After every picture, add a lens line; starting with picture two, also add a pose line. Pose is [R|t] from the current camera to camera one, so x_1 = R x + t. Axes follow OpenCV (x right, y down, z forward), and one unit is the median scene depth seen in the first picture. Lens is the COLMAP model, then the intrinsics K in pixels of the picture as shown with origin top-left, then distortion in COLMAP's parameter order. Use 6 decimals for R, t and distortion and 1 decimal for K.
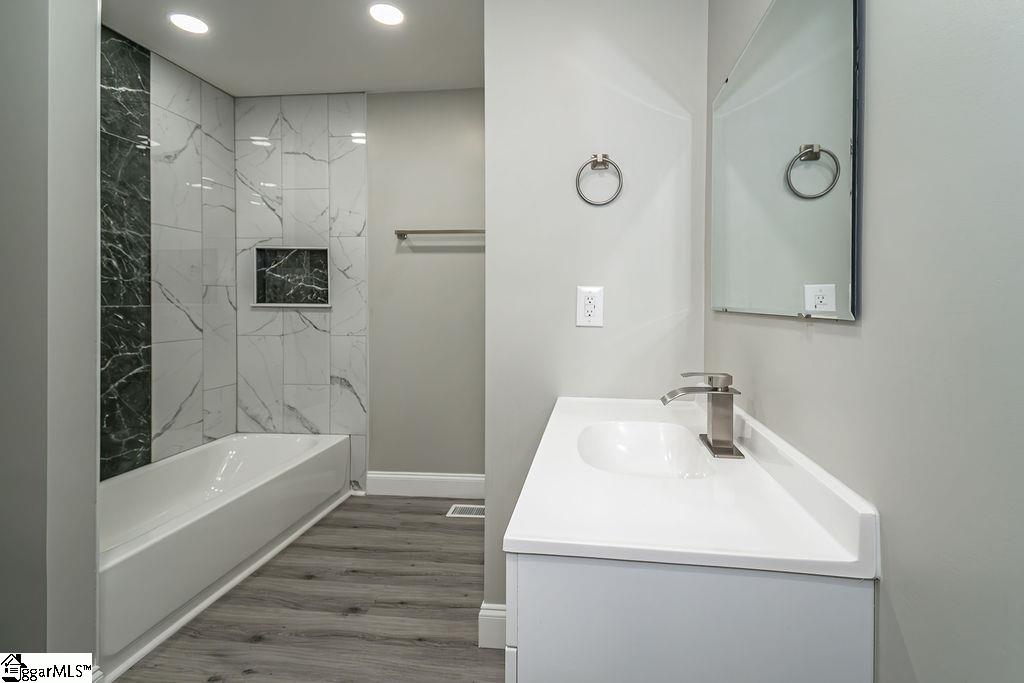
lens RADIAL K [[465.2, 0, 555.7], [0, 465.2, 307.3], [0, 0, 1]] dist [0.033656, -0.016680]
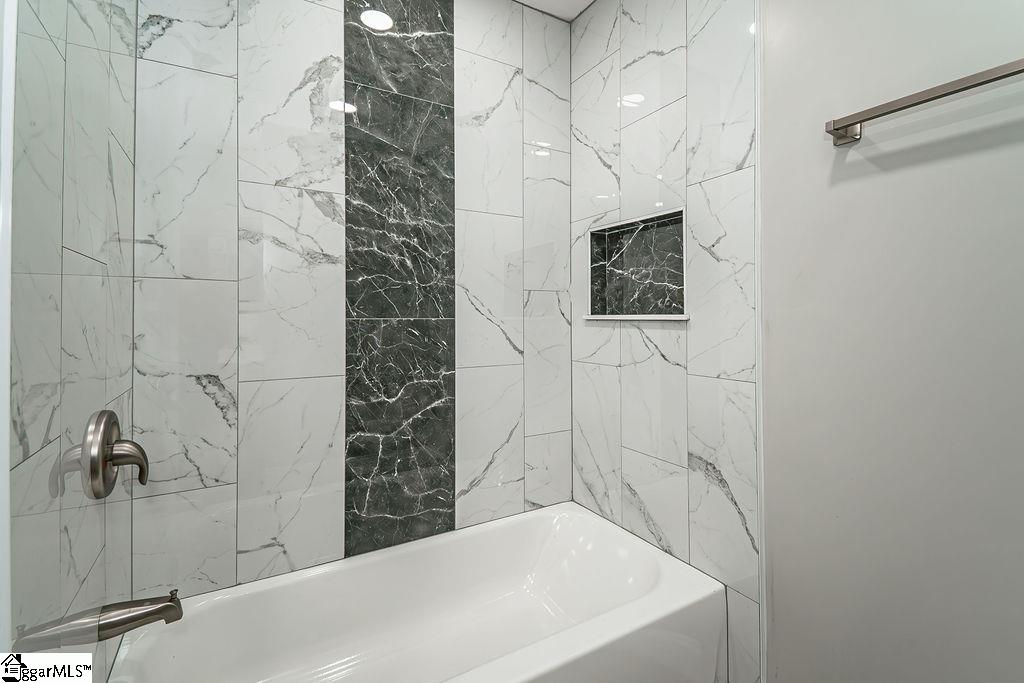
lens RADIAL K [[465.2, 0, 506.6], [0, 465.2, 317.6], [0, 0, 1]] dist [0.033656, -0.016680]
pose [[0.575673, -0.008782, -0.817633, -0.179087], [-0.001936, 0.999925, -0.012102, 0.003809], [0.817678, 0.008550, 0.575613, 0.563434]]
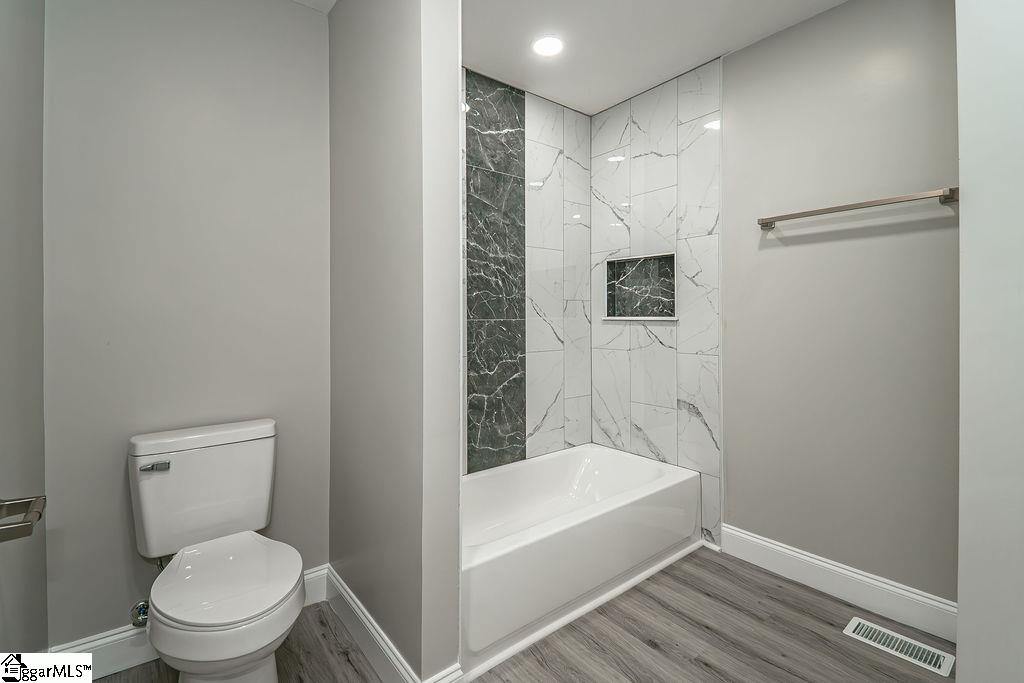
lens RADIAL K [[465.2, 0, 506.9], [0, 465.2, 322.5], [0, 0, 1]] dist [0.033656, -0.016680]
pose [[0.688407, 0.001253, -0.725323, -0.071837], [0.000094, 0.999998, 0.001817, 0.002123], [0.725324, -0.001319, 0.688406, 0.179626]]
